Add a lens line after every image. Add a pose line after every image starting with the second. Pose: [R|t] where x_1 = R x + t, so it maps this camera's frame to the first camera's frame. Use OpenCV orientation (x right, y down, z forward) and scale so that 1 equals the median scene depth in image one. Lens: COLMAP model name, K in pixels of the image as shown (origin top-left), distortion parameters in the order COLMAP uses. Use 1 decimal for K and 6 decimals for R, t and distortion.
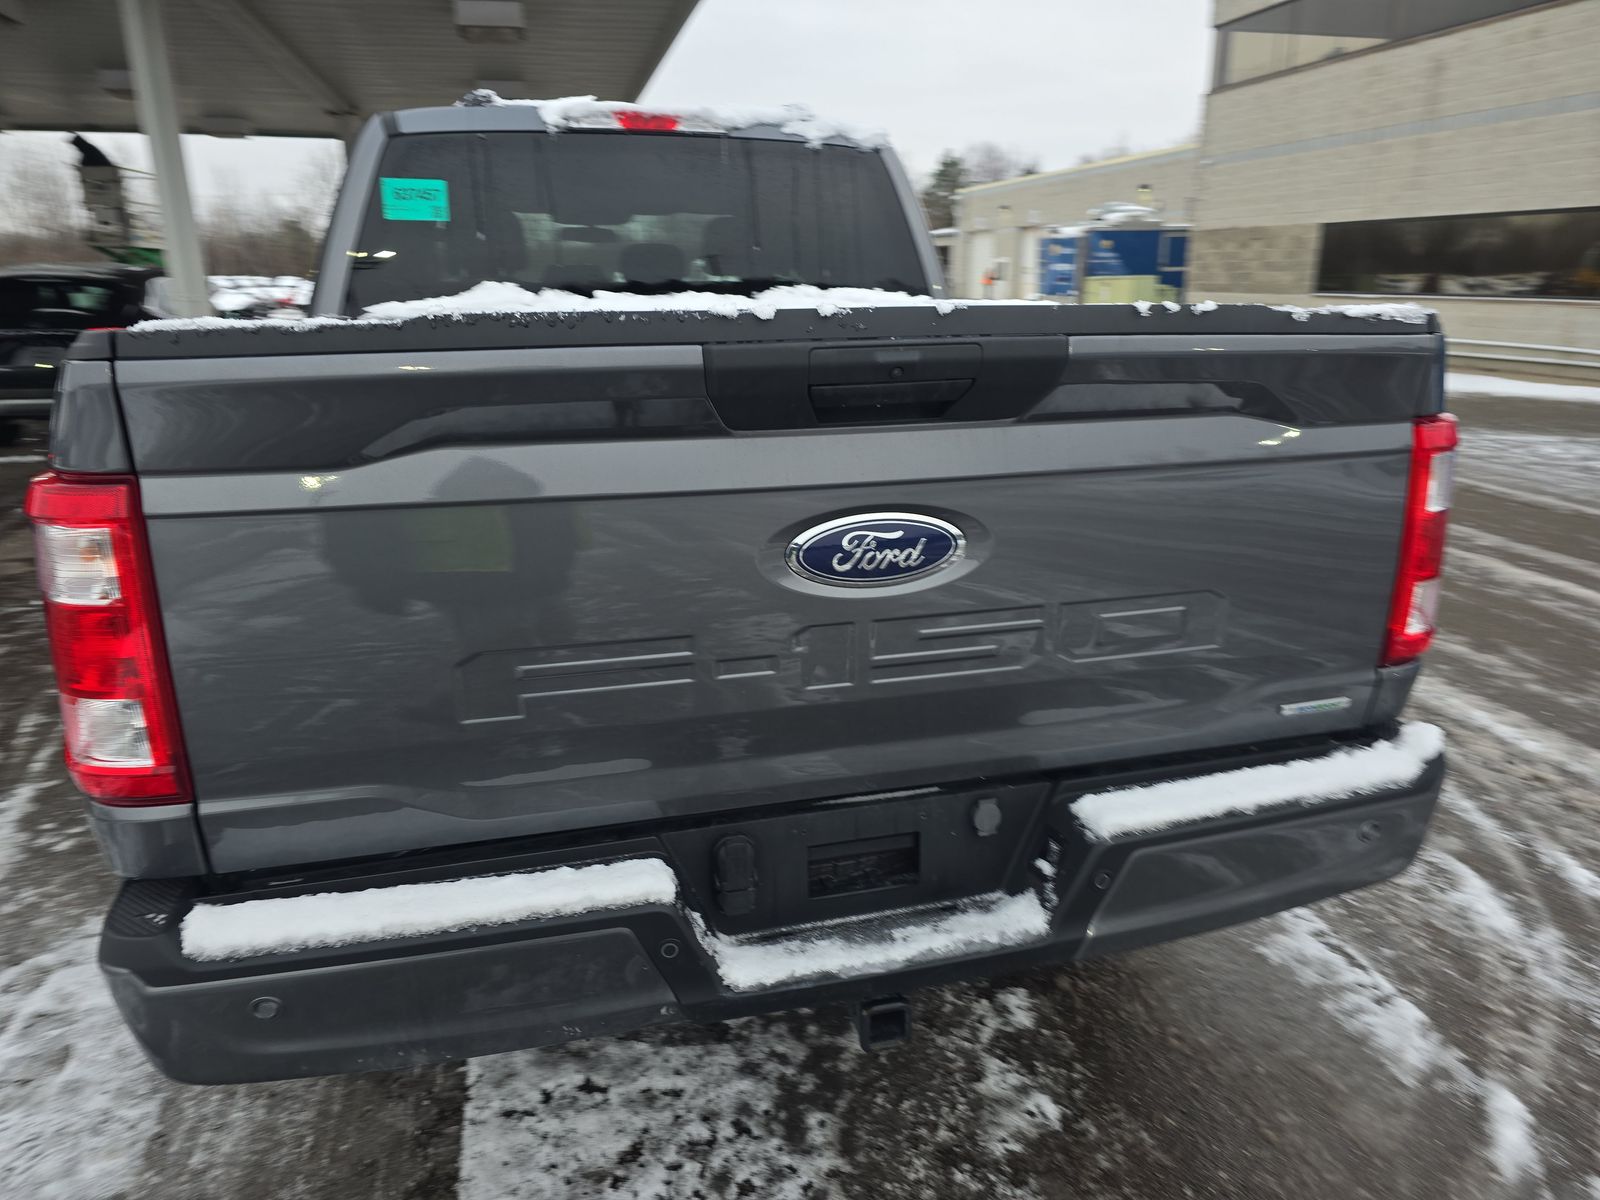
lens RADIAL K [[1077.8, 0, 793.4], [0, 1077.8, 600.5], [0, 0, 1]] dist [0.068407, -0.071634]
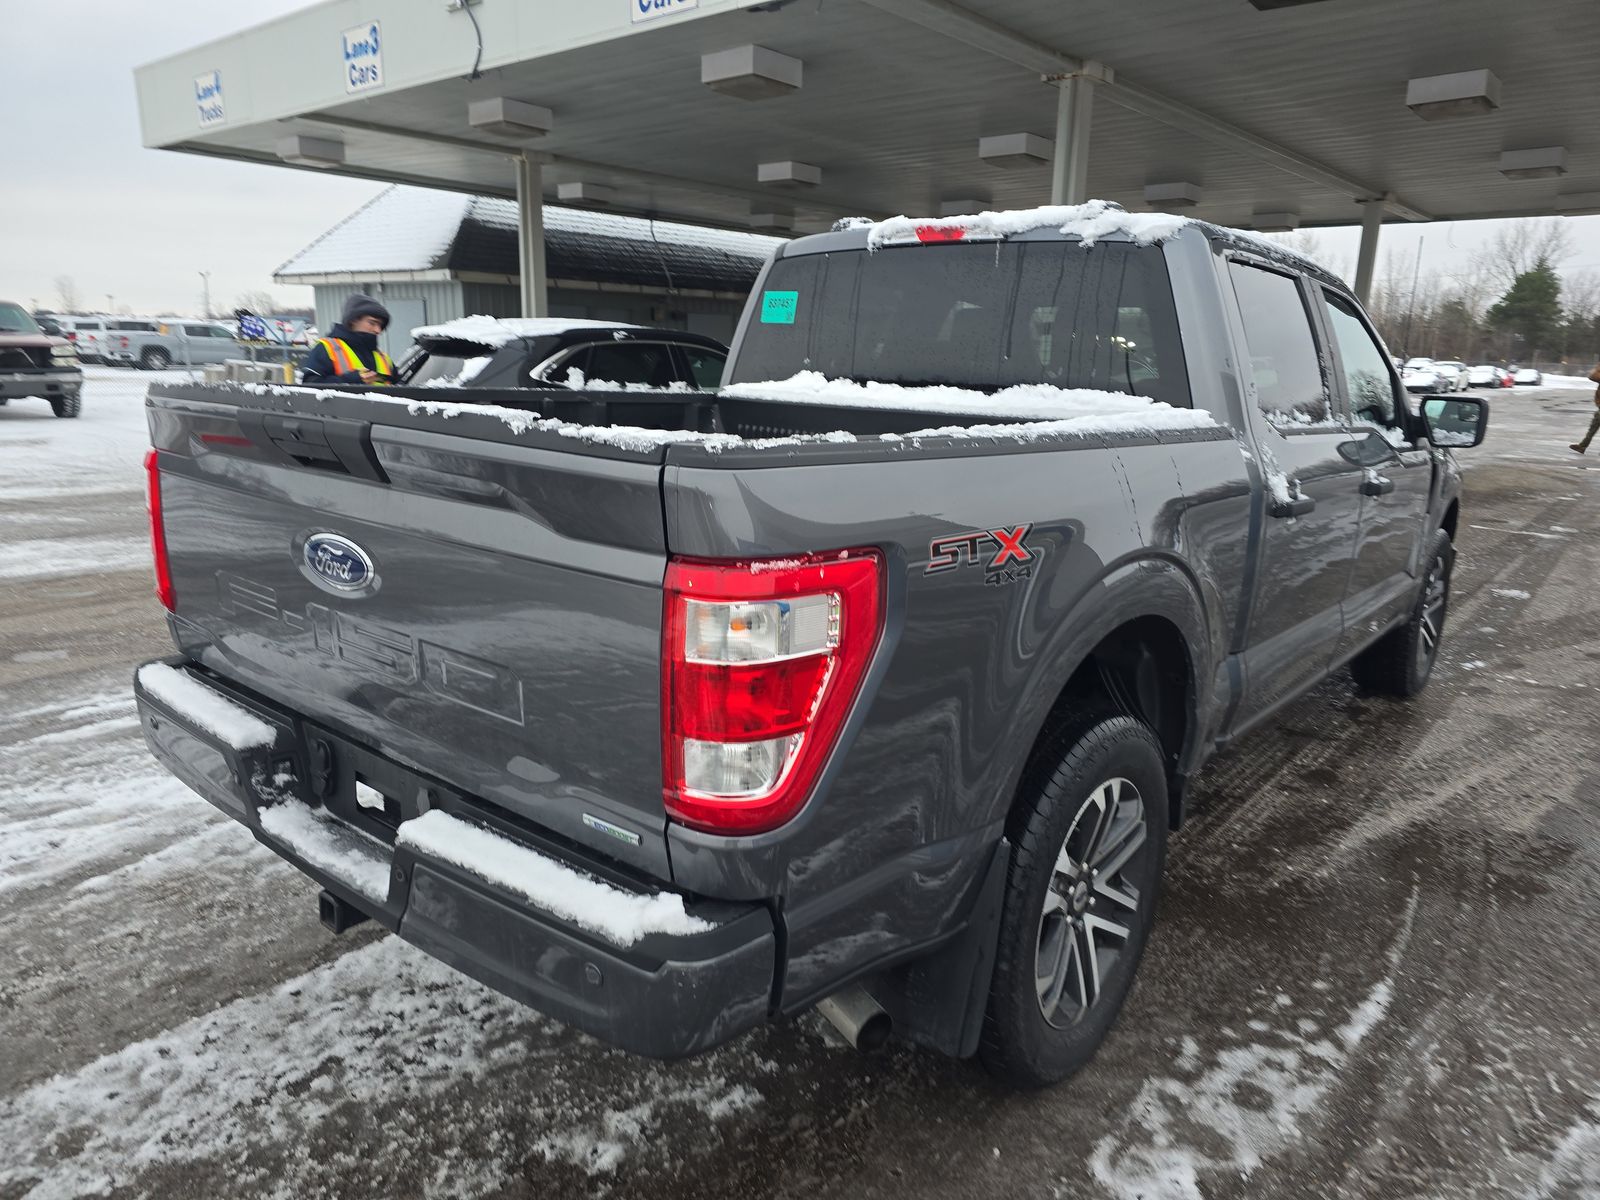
lens RADIAL K [[1075.3, 0, 810.3], [0, 1075.3, 599.6], [0, 0, 1]] dist [0.071137, -0.077972]
pose [[0.574470, 0.206237, -0.792118, 1.032020], [-0.259828, 0.963633, 0.062458, -0.163282], [0.776192, 0.169934, 0.607164, 0.411639]]
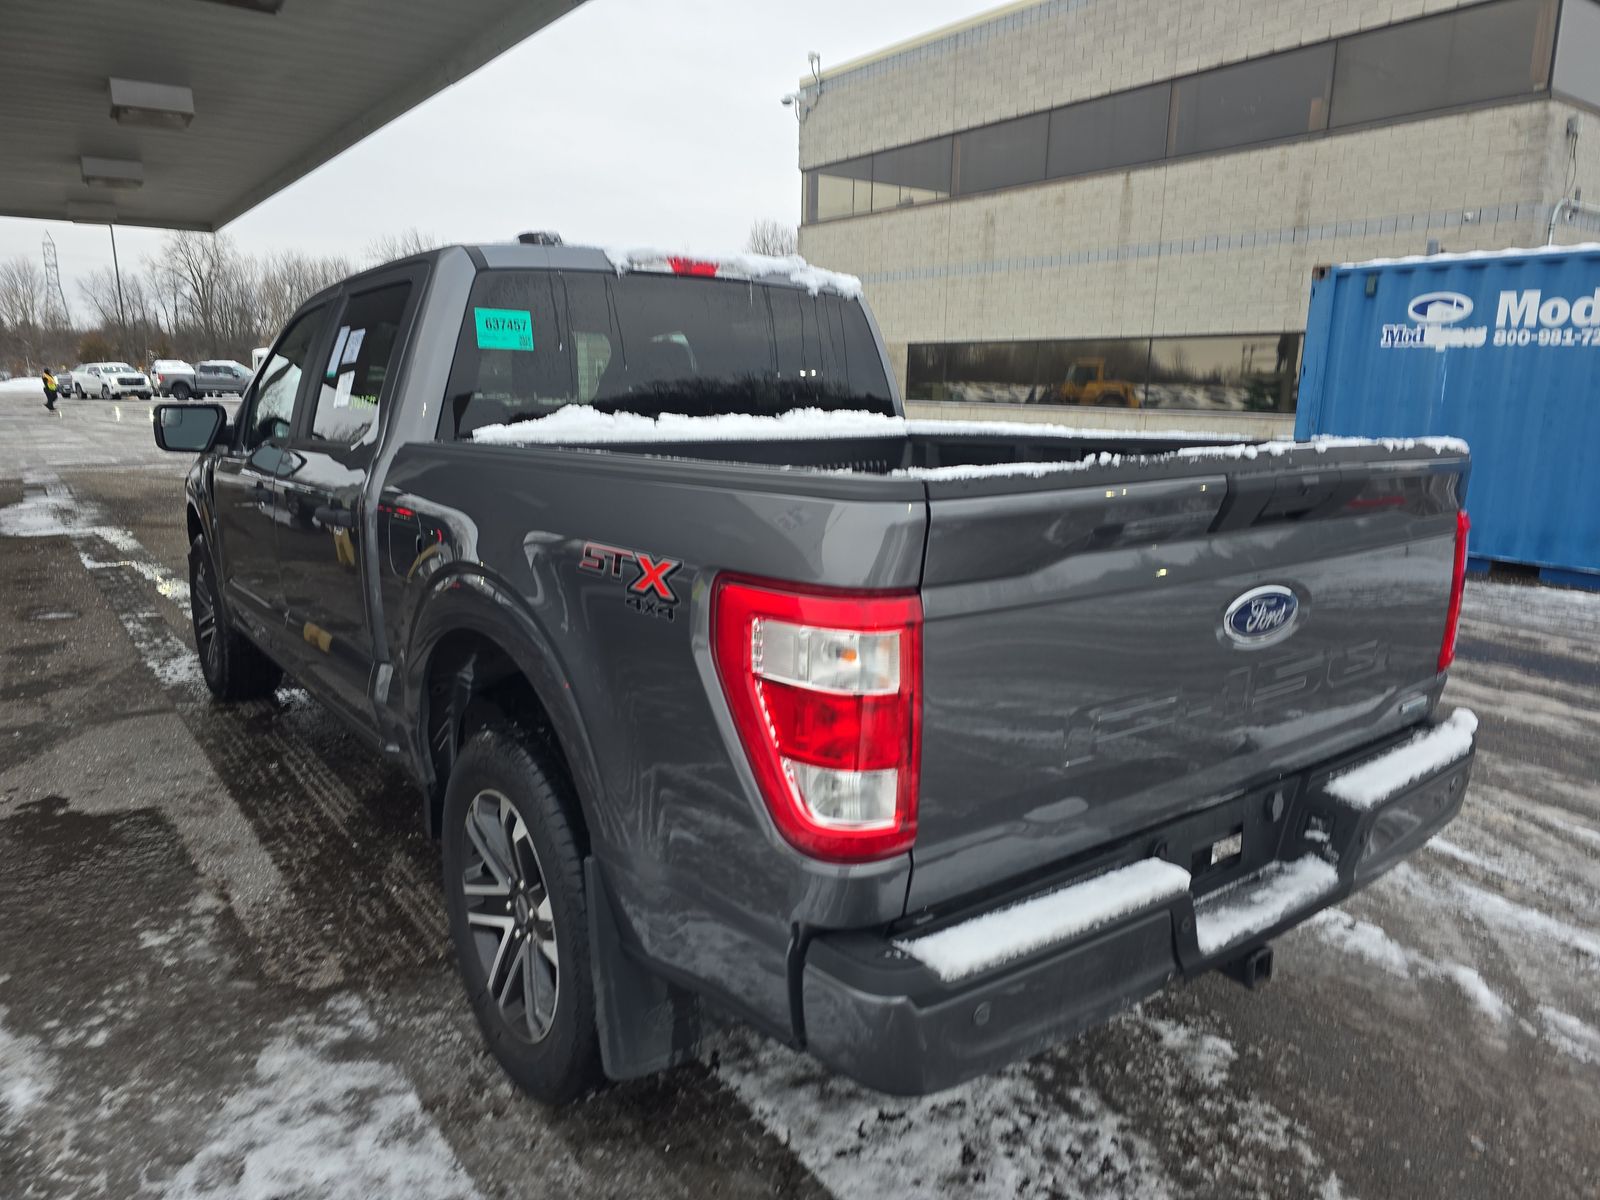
lens RADIAL K [[1075.3, 0, 810.3], [0, 1075.3, 599.6], [0, 0, 1]] dist [0.071137, -0.077972]
pose [[0.923679, -0.060572, 0.378349, -0.651898], [0.092958, 0.993351, -0.067910, -0.015755], [-0.371720, 0.097898, 0.923169, -0.060092]]
